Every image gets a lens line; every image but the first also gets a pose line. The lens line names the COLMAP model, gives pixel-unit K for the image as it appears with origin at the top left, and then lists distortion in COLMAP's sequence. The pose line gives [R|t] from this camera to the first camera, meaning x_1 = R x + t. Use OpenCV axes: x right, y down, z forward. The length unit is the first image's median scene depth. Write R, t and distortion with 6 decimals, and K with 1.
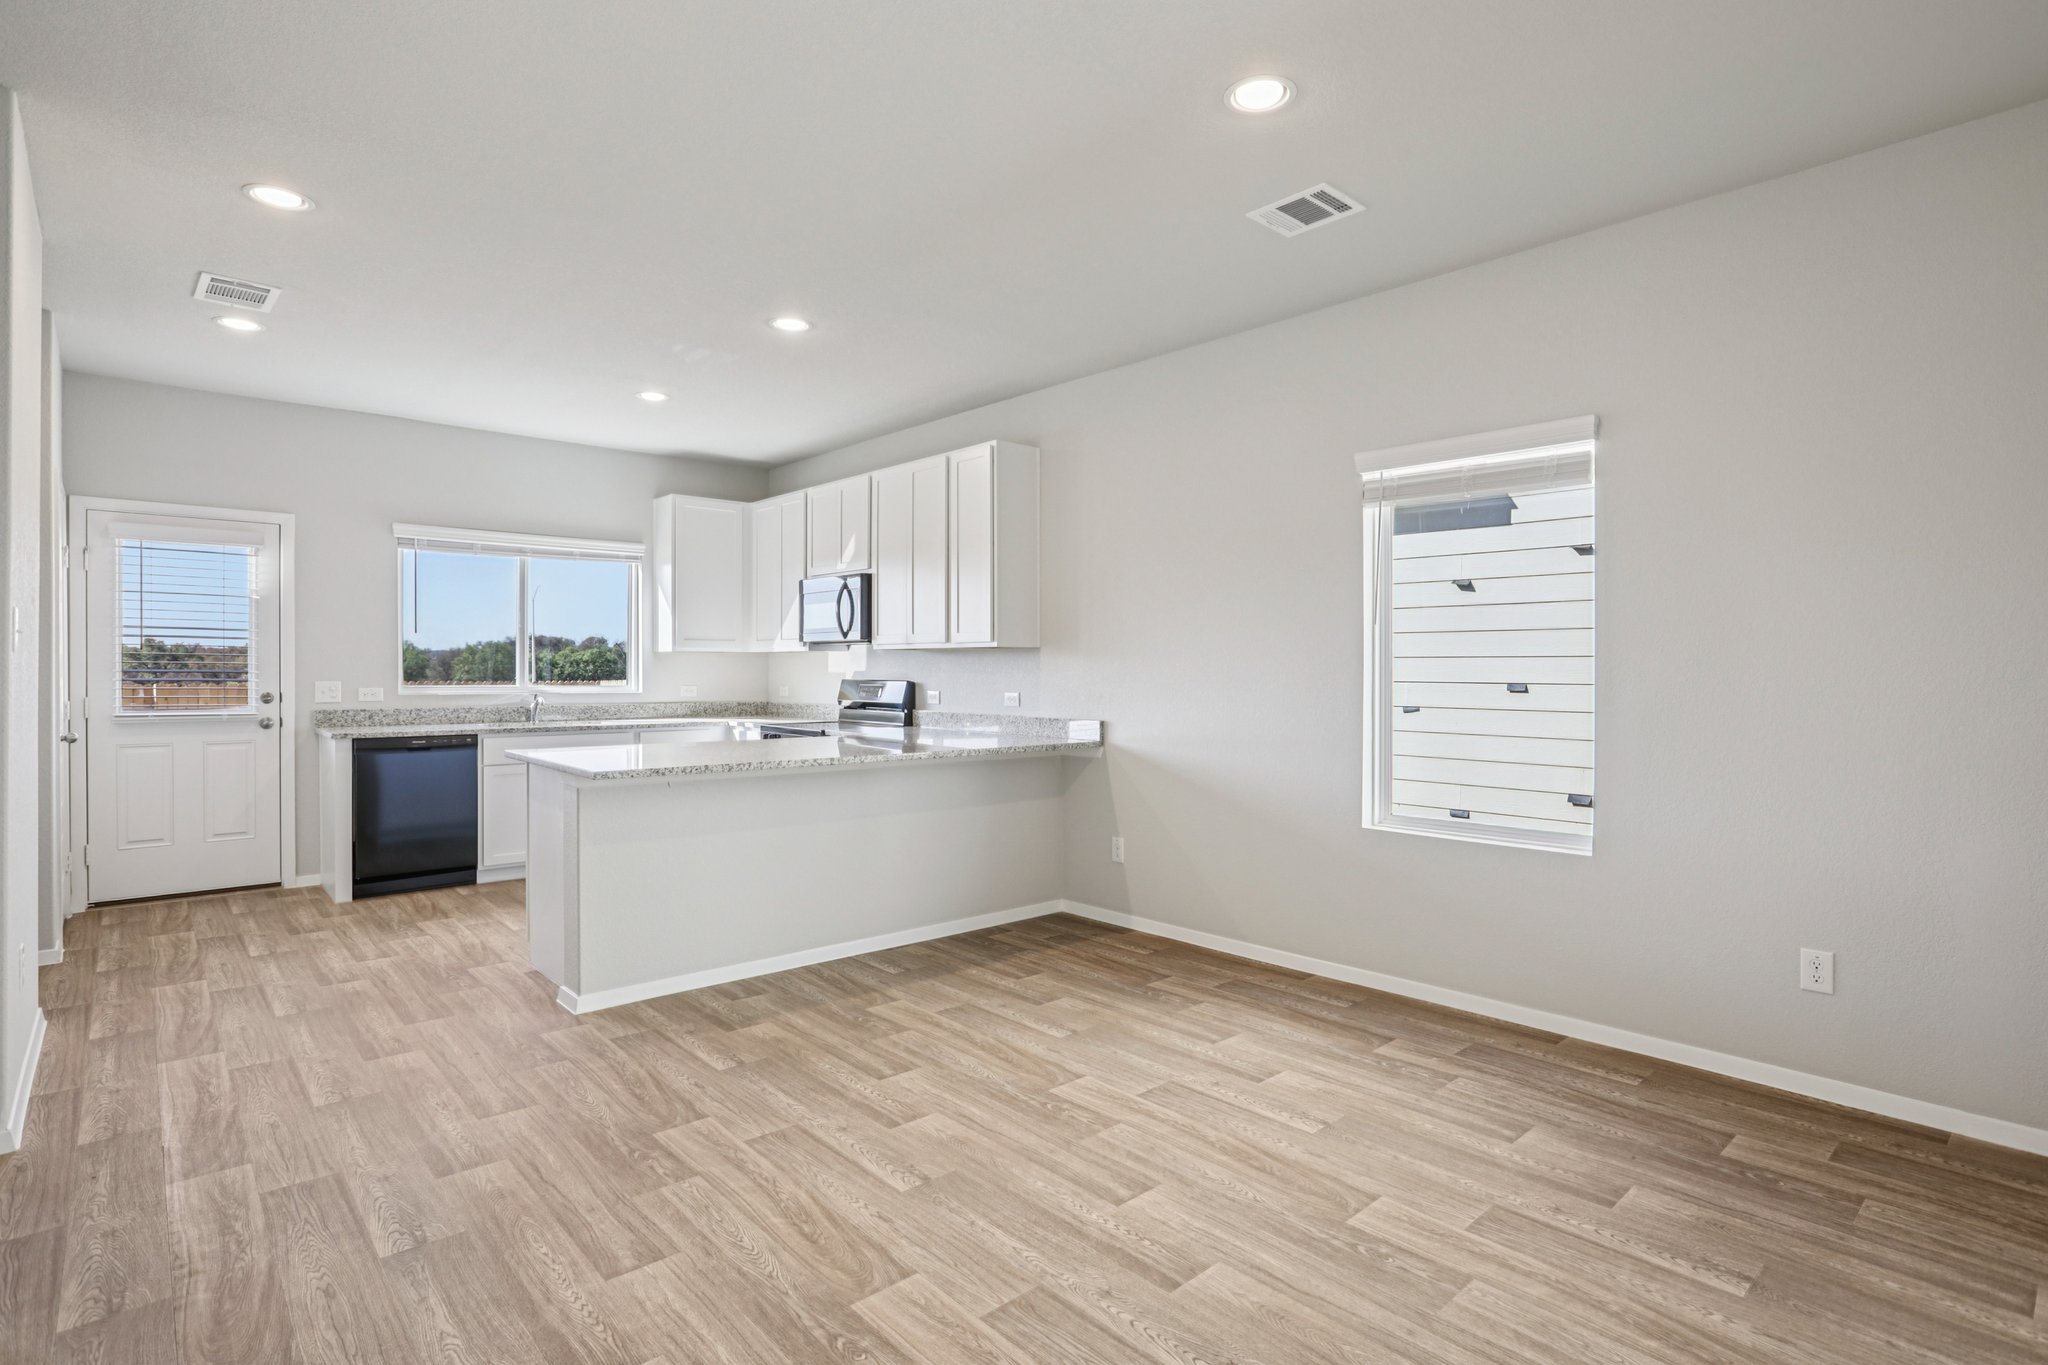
lens RADIAL K [[1034.8, 0, 1026.7], [0, 1034.8, 679.8], [0, 0, 1]] dist [-0.042210, 0.022312]
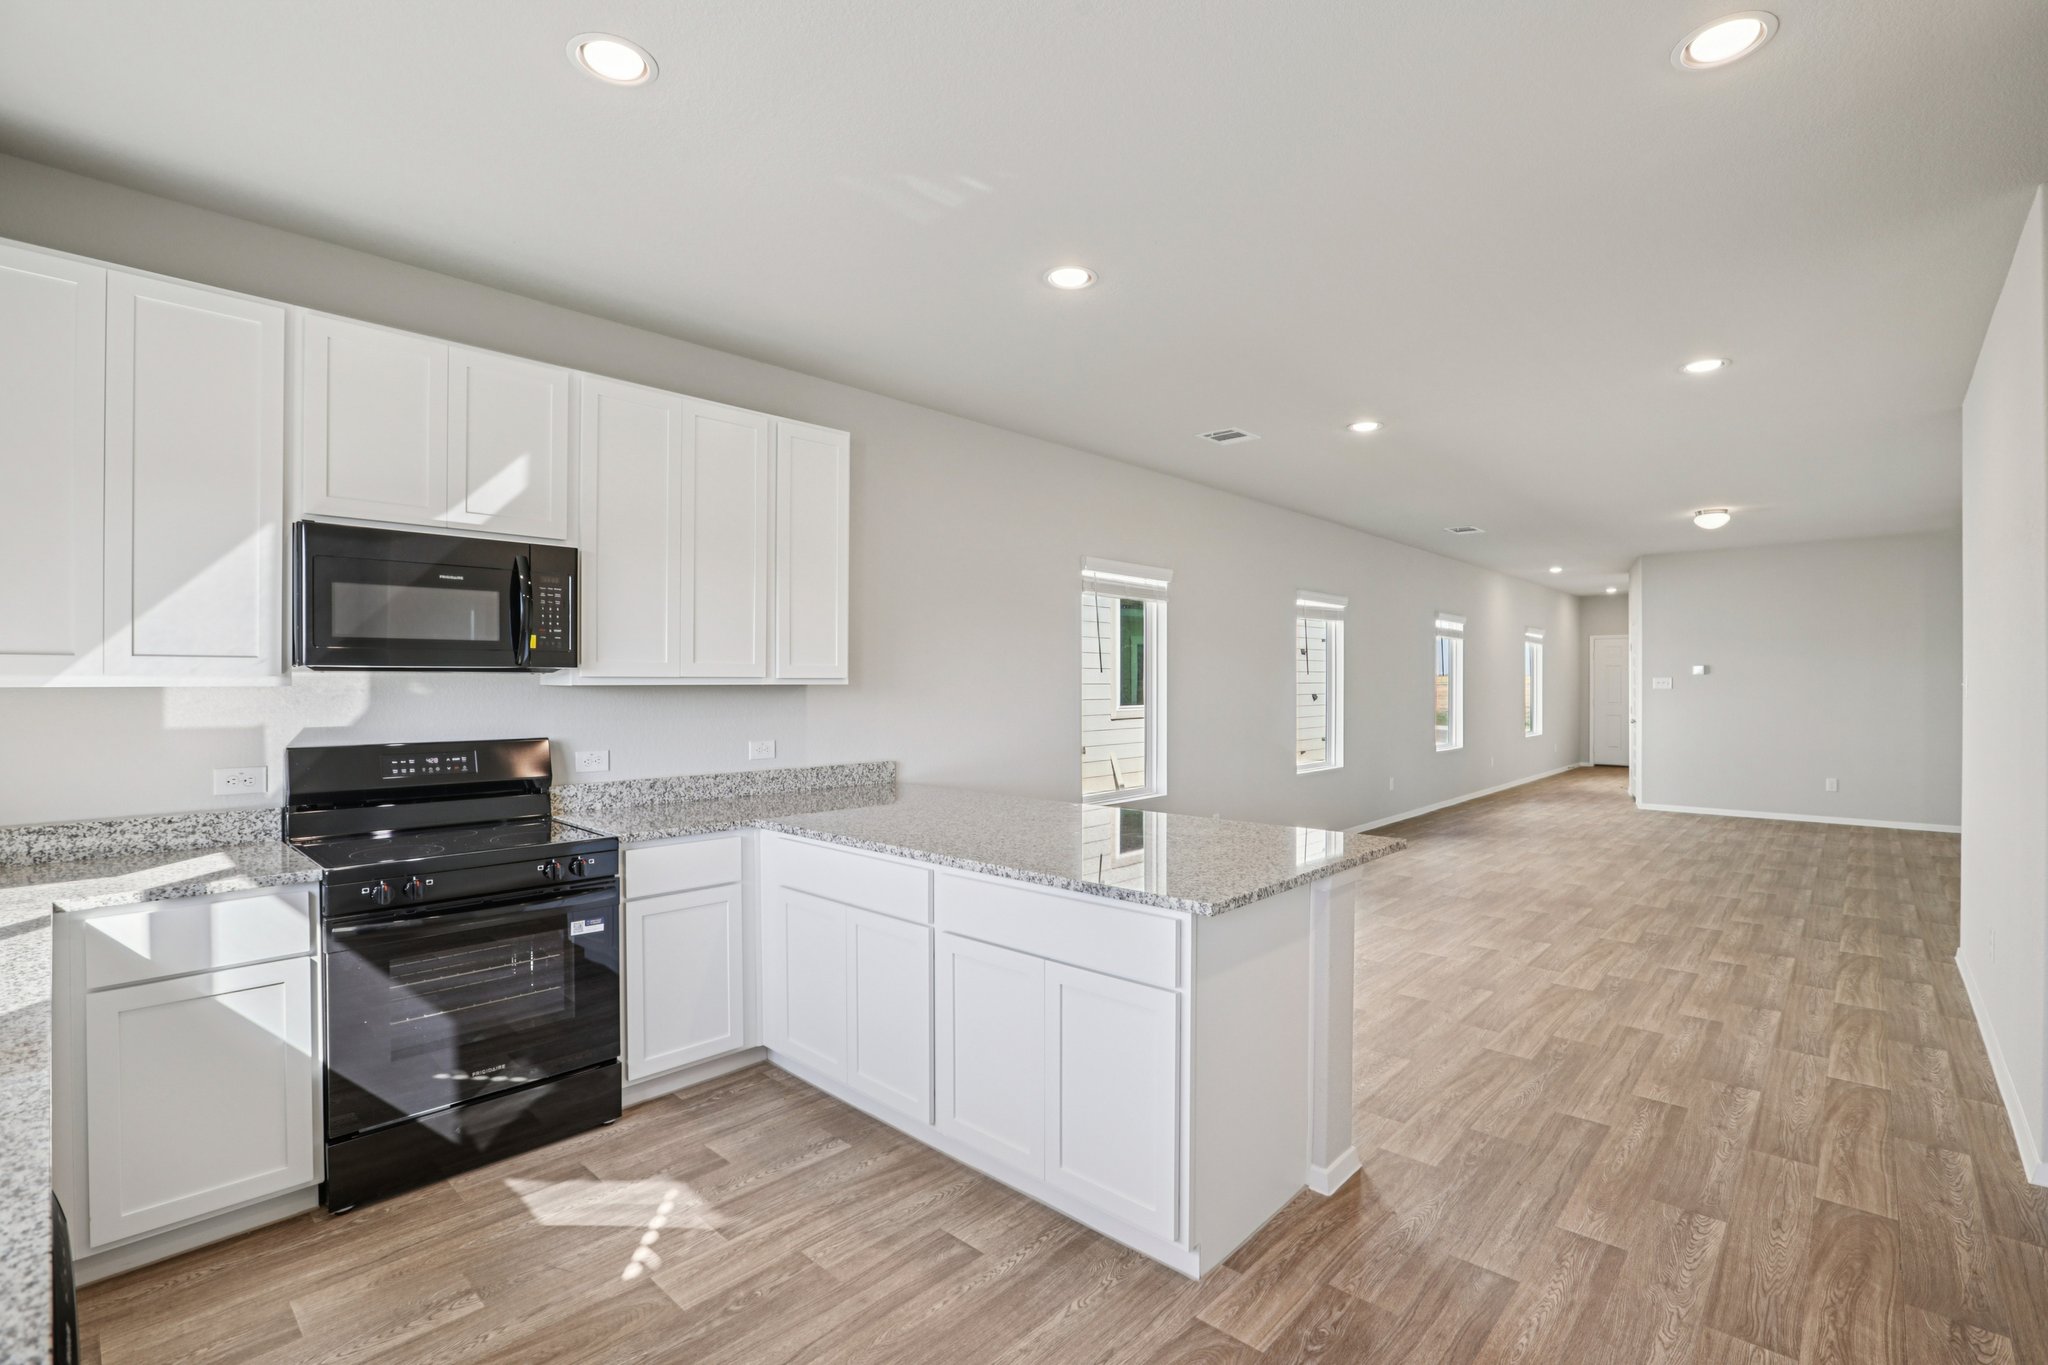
lens RADIAL K [[921.3, 0, 1056.0], [0, 921.3, 718.9], [0, 0, 1]] dist [-0.045927, 0.015000]
pose [[-0.114260, -0.042938, 0.992523, -0.696044], [0.008171, 0.998991, 0.044158, -0.031452], [-0.993417, 0.013156, -0.113794, 0.832430]]
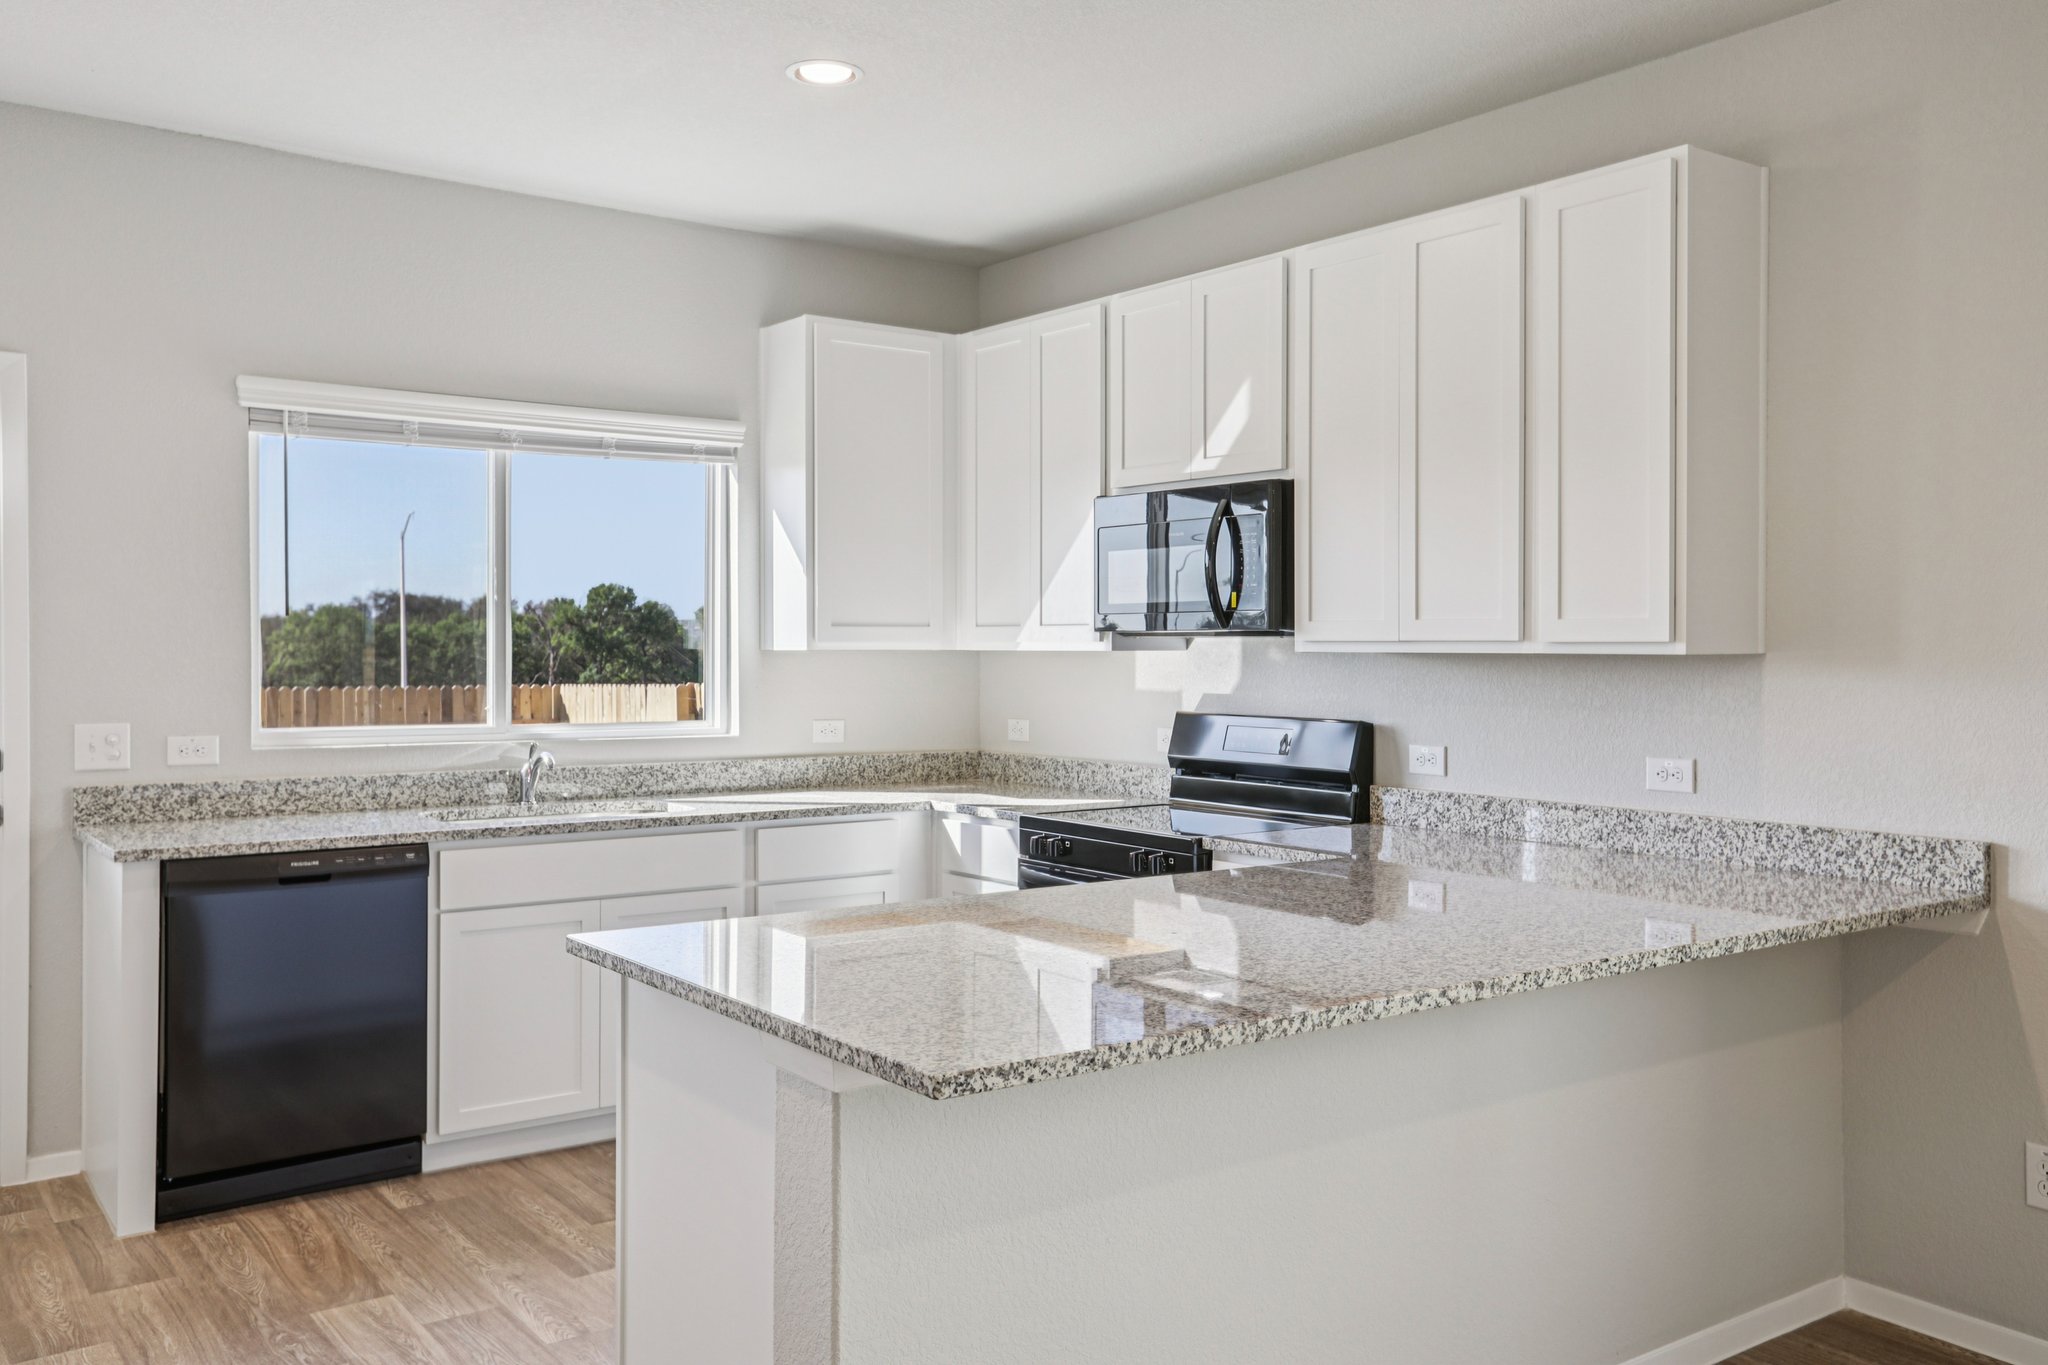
lens RADIAL K [[1704.0, 0, 1020.3], [0, 1704.0, 667.8], [0, 0, 1]] dist [0.007964, 0.071968]
pose [[0.995498, 0.000431, -0.094784, -0.204269], [-0.000265, 0.999998, 0.001764, -0.024632], [0.094785, -0.001731, 0.995496, 0.274807]]
